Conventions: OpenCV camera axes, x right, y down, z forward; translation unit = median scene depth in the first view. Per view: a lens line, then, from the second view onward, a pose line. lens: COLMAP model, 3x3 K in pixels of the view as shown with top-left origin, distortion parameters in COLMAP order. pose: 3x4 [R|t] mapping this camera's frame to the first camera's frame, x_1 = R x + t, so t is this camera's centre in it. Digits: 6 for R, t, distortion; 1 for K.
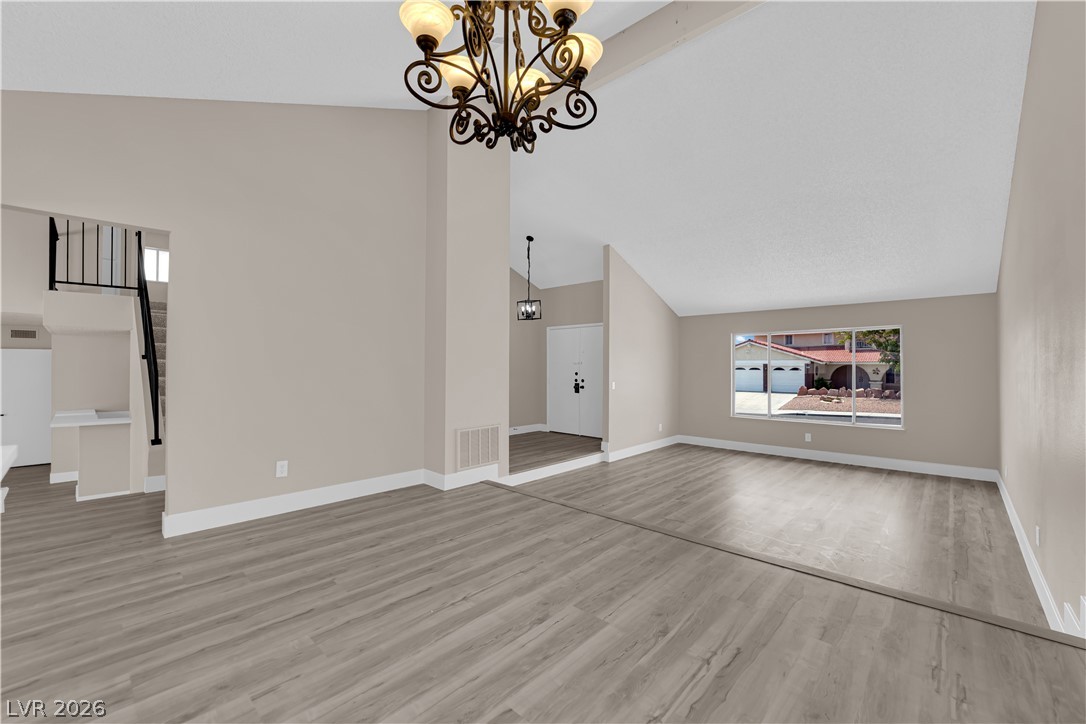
lens RADIAL K [[438.9, 0, 545.8], [0, 438.9, 365.0], [0, 0, 1]] dist [-0.001949, -0.000164]
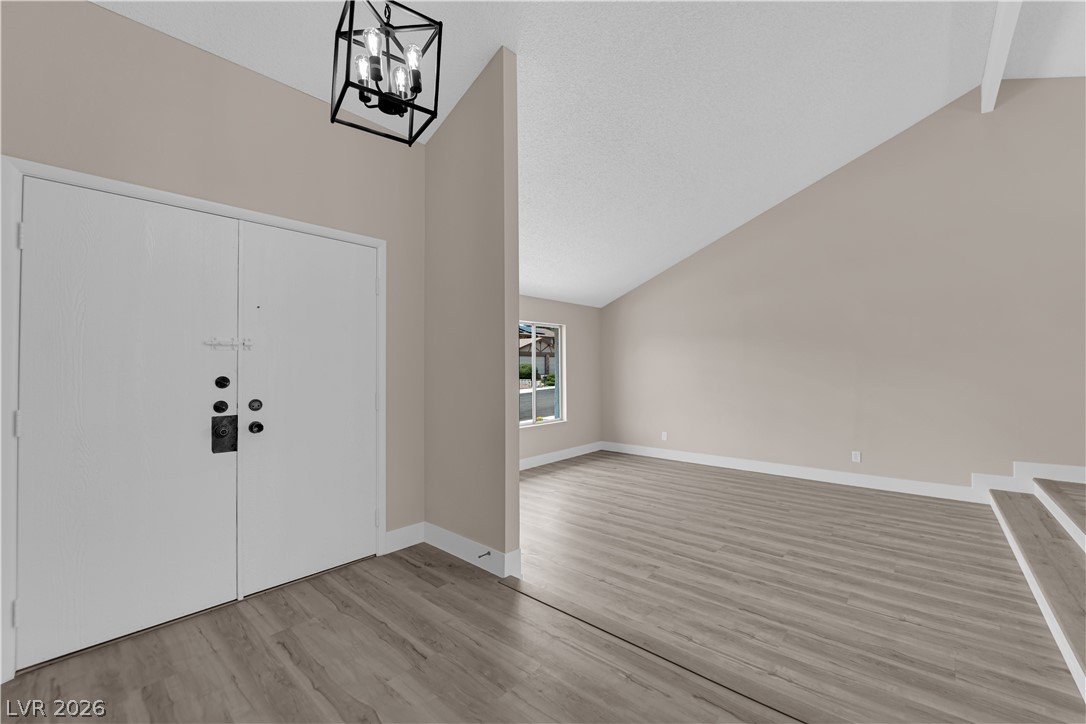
lens RADIAL K [[438.9, 0, 546.2], [0, 438.9, 363.7], [0, 0, 1]] dist [-0.001949, -0.000164]
pose [[-0.047552, 0.009269, 0.998826, -0.324407], [-0.006988, 0.999929, -0.009612, 0.015299], [-0.998844, -0.007437, -0.047484, 1.247702]]
